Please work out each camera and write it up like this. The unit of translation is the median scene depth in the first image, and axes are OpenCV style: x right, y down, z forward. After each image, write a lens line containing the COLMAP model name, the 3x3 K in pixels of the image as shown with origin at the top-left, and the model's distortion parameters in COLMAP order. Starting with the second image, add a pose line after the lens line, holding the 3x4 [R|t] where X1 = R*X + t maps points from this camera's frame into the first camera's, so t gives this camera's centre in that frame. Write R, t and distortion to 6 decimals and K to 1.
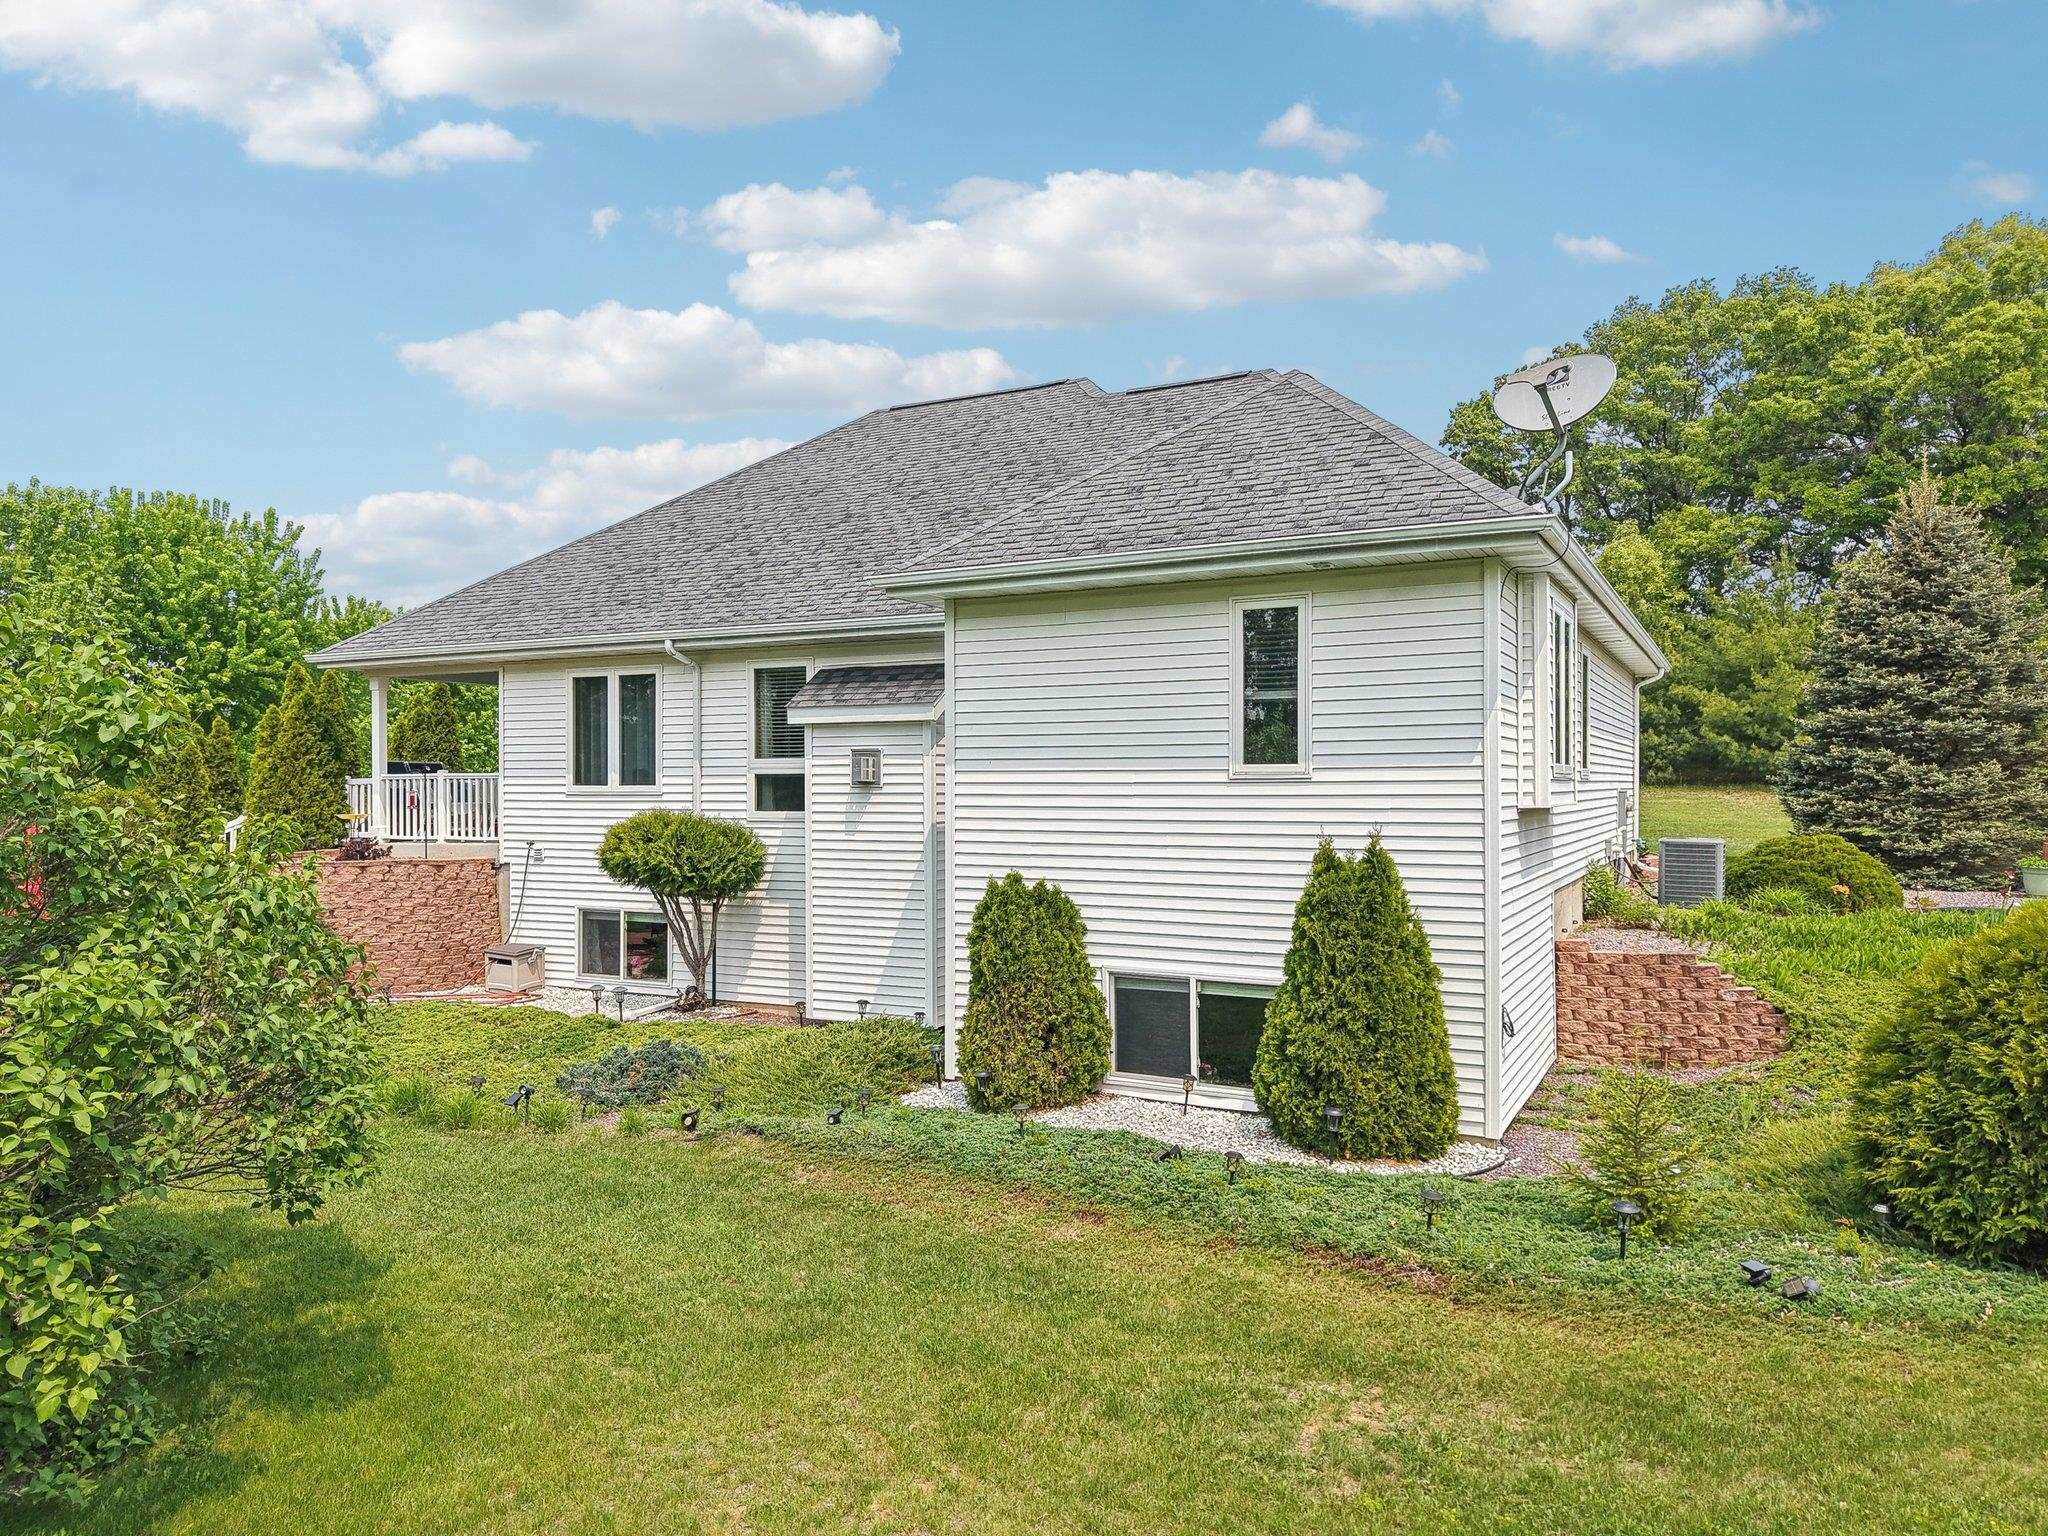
lens RADIAL K [[1428.0, 0, 1024.0], [0, 1428.0, 768.0], [0, 0, 1]] dist [0.004890, -0.003186]
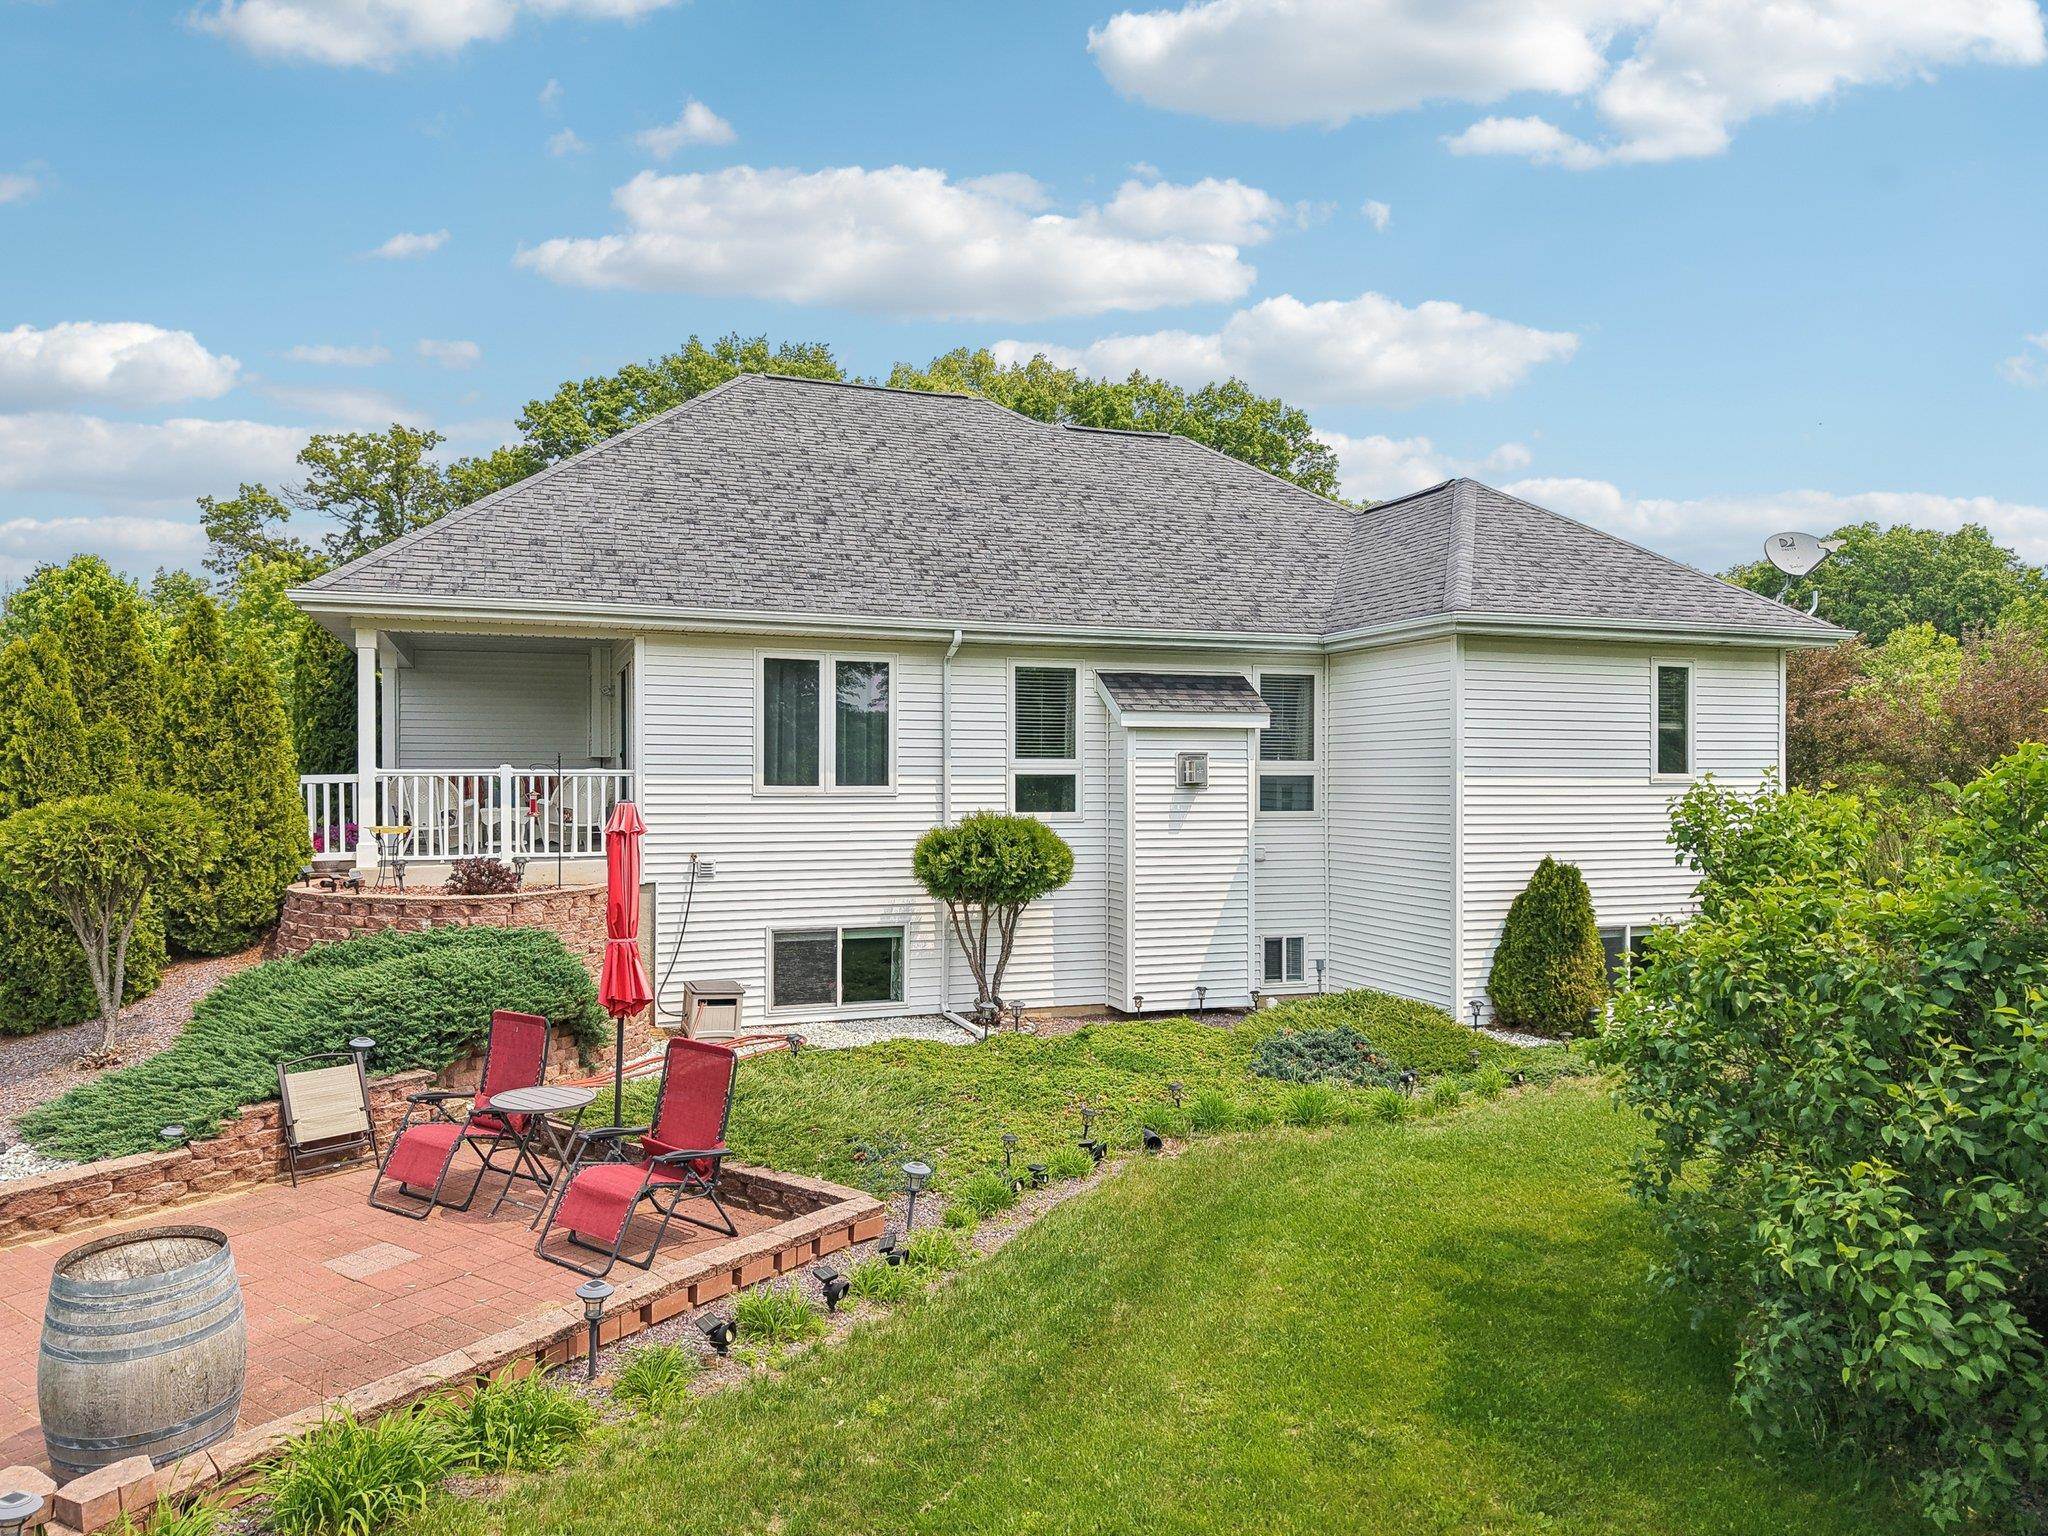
lens RADIAL K [[1428.0, 0, 1024.0], [0, 1428.0, 768.0], [0, 0, 1]] dist [0.004890, -0.003186]
pose [[0.676198, 0.006832, 0.736688, -0.944973], [-0.012325, 0.999922, 0.002039, -0.002124], [-0.736617, -0.010459, 0.676230, 0.358288]]
